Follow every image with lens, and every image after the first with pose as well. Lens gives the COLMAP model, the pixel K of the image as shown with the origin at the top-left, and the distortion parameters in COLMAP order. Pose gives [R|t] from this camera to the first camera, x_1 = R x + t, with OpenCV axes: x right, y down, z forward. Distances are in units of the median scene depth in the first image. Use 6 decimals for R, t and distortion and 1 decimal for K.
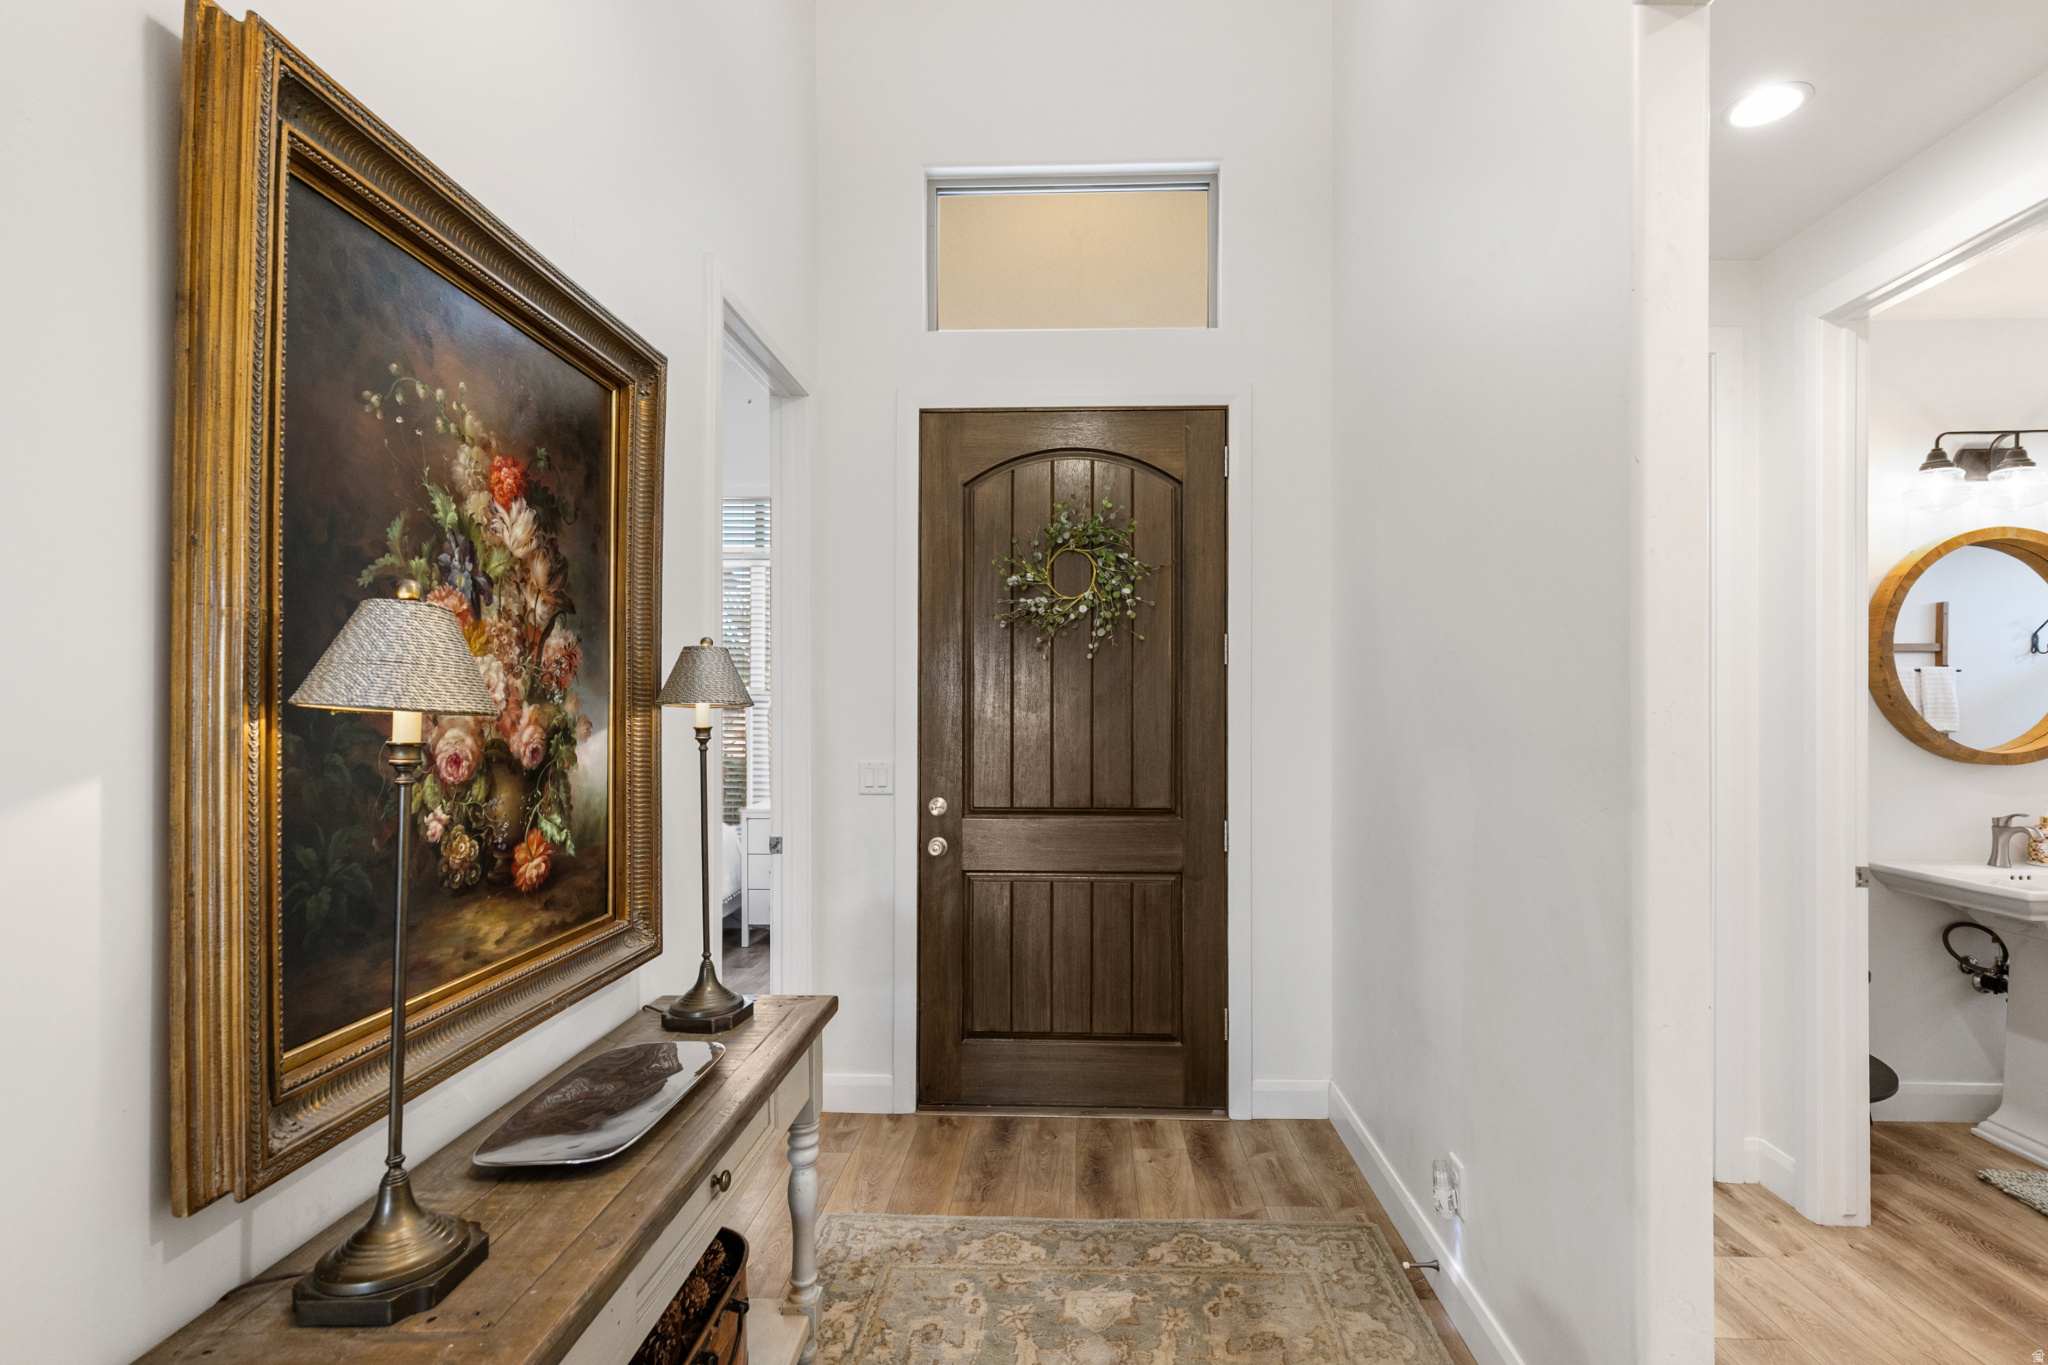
lens RADIAL K [[946.1, 0, 1033.7], [0, 946.1, 691.9], [0, 0, 1]] dist [0.004878, -0.000158]
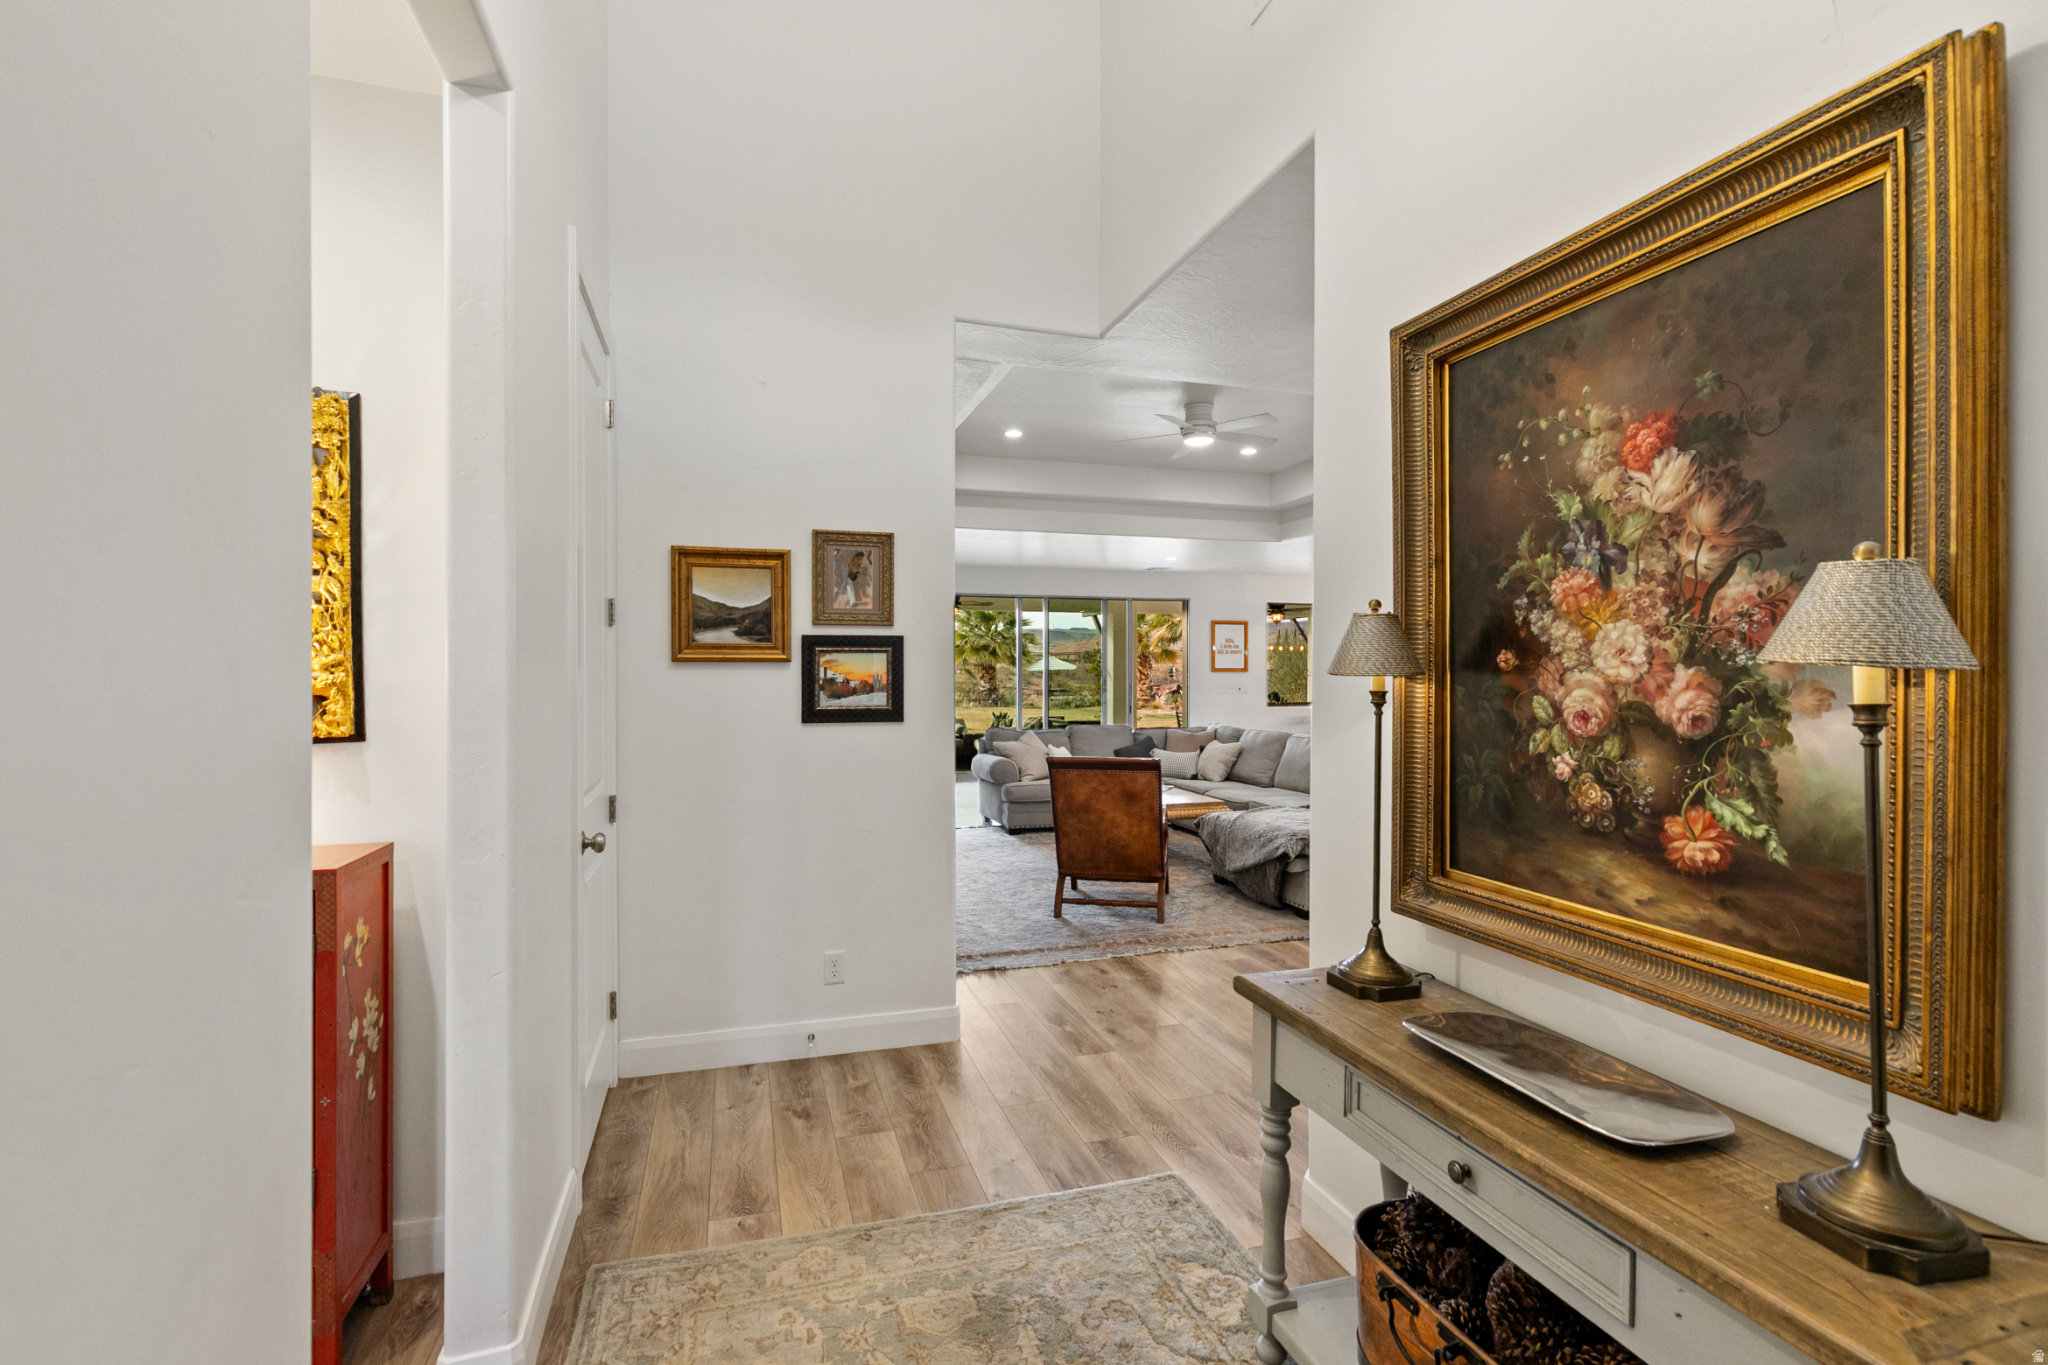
lens RADIAL K [[946.1, 0, 1033.7], [0, 946.1, 691.9], [0, 0, 1]] dist [0.004878, -0.000158]
pose [[-0.938711, 0.000990, -0.344703, 0.395142], [0.000031, 0.999996, 0.002786, 0.036819], [0.344705, 0.002604, -0.938708, 1.742929]]
